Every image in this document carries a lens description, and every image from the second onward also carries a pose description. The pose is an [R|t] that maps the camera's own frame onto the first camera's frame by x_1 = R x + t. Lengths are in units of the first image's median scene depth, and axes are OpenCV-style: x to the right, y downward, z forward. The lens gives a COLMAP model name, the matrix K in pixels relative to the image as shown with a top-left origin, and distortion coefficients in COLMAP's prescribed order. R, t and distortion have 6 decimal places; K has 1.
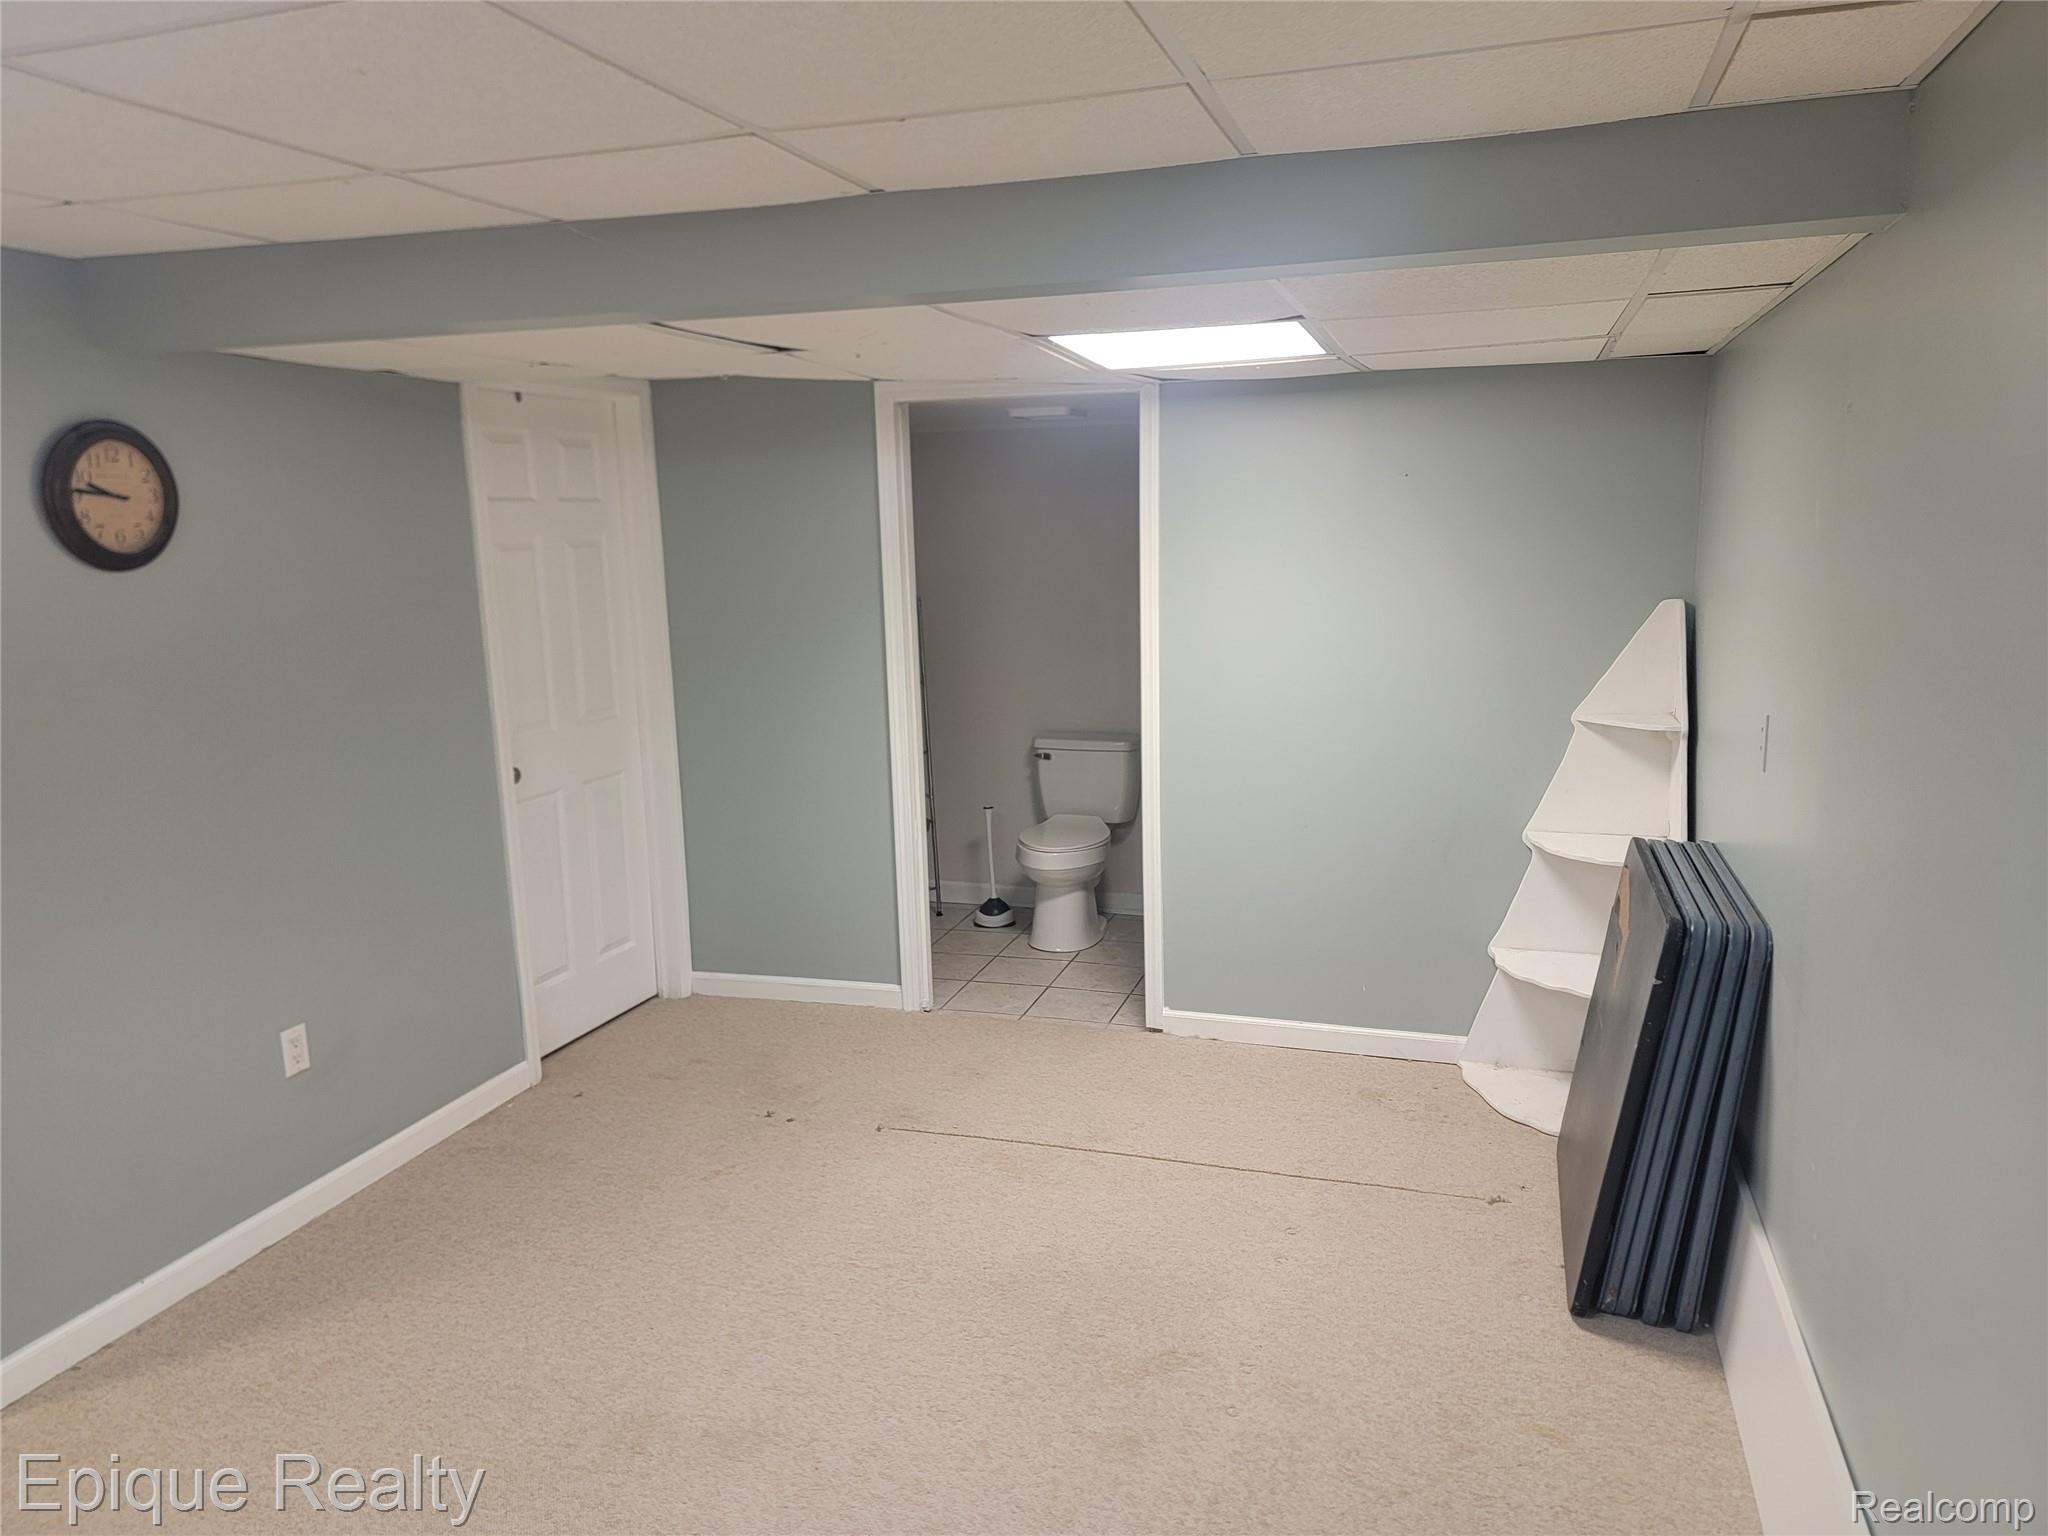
lens RADIAL K [[1423.6, 0, 1037.6], [0, 1423.6, 762.5], [0, 0, 1]] dist [0.076667, -0.066340]
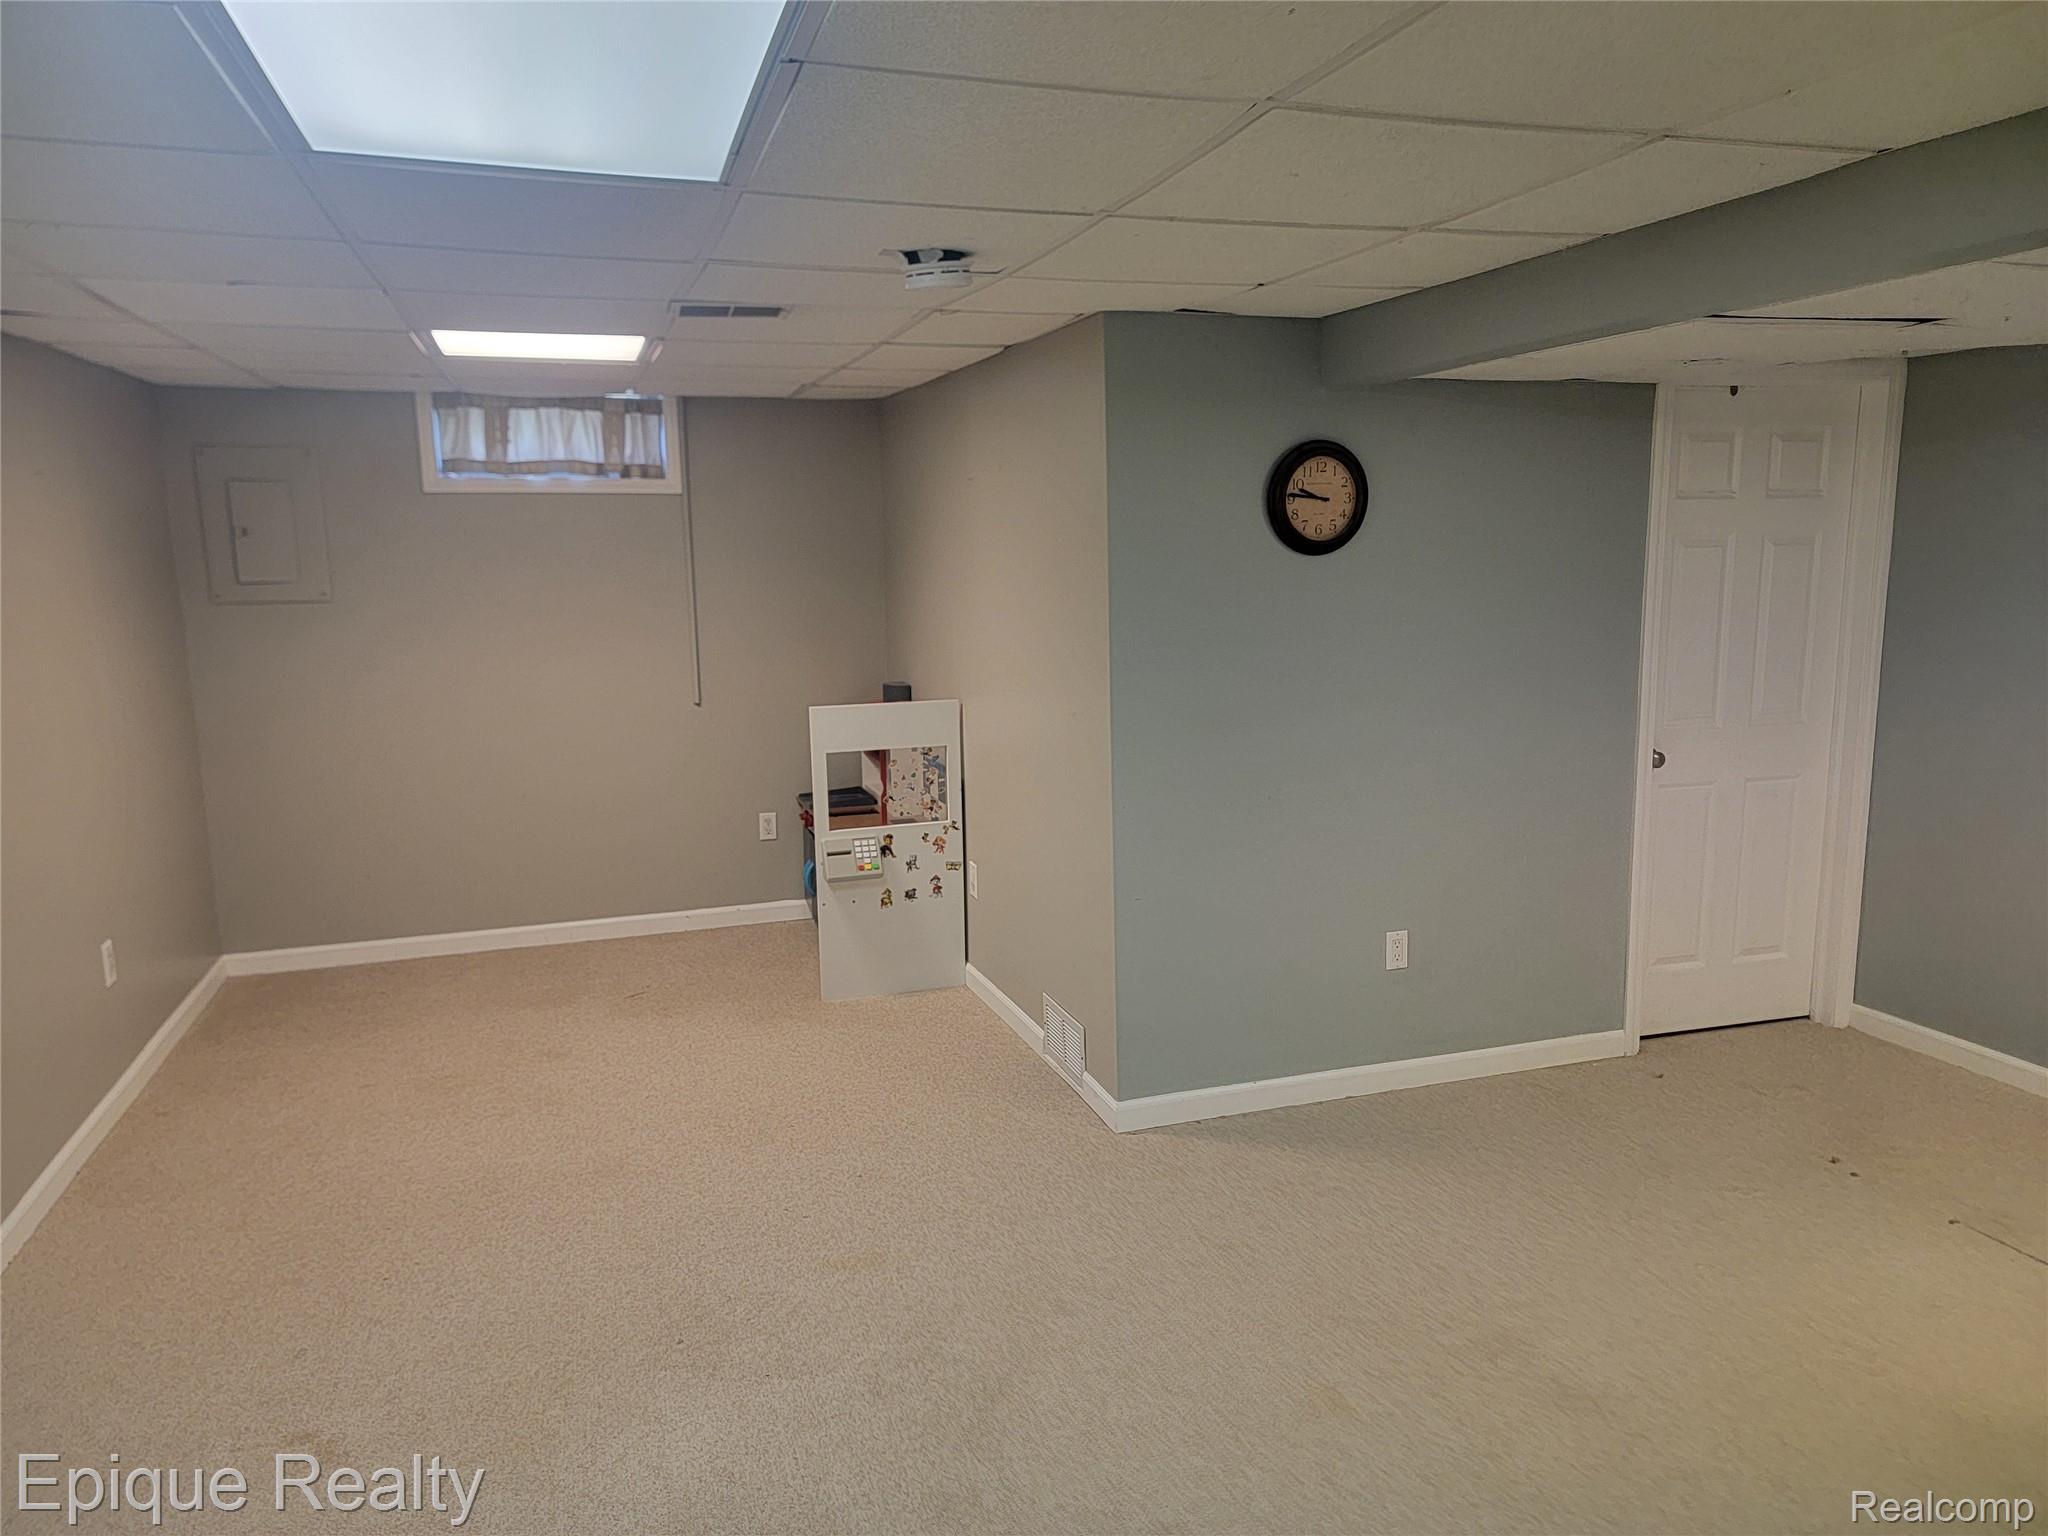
lens RADIAL K [[1423.6, 0, 1044.2], [0, 1423.6, 773.3], [0, 0, 1]] dist [0.076667, -0.066340]
pose [[0.580576, 0.145753, -0.801054, 0.263295], [-0.135473, 0.987425, 0.081478, -0.007022], [0.802857, 0.061217, 0.593021, 0.034638]]
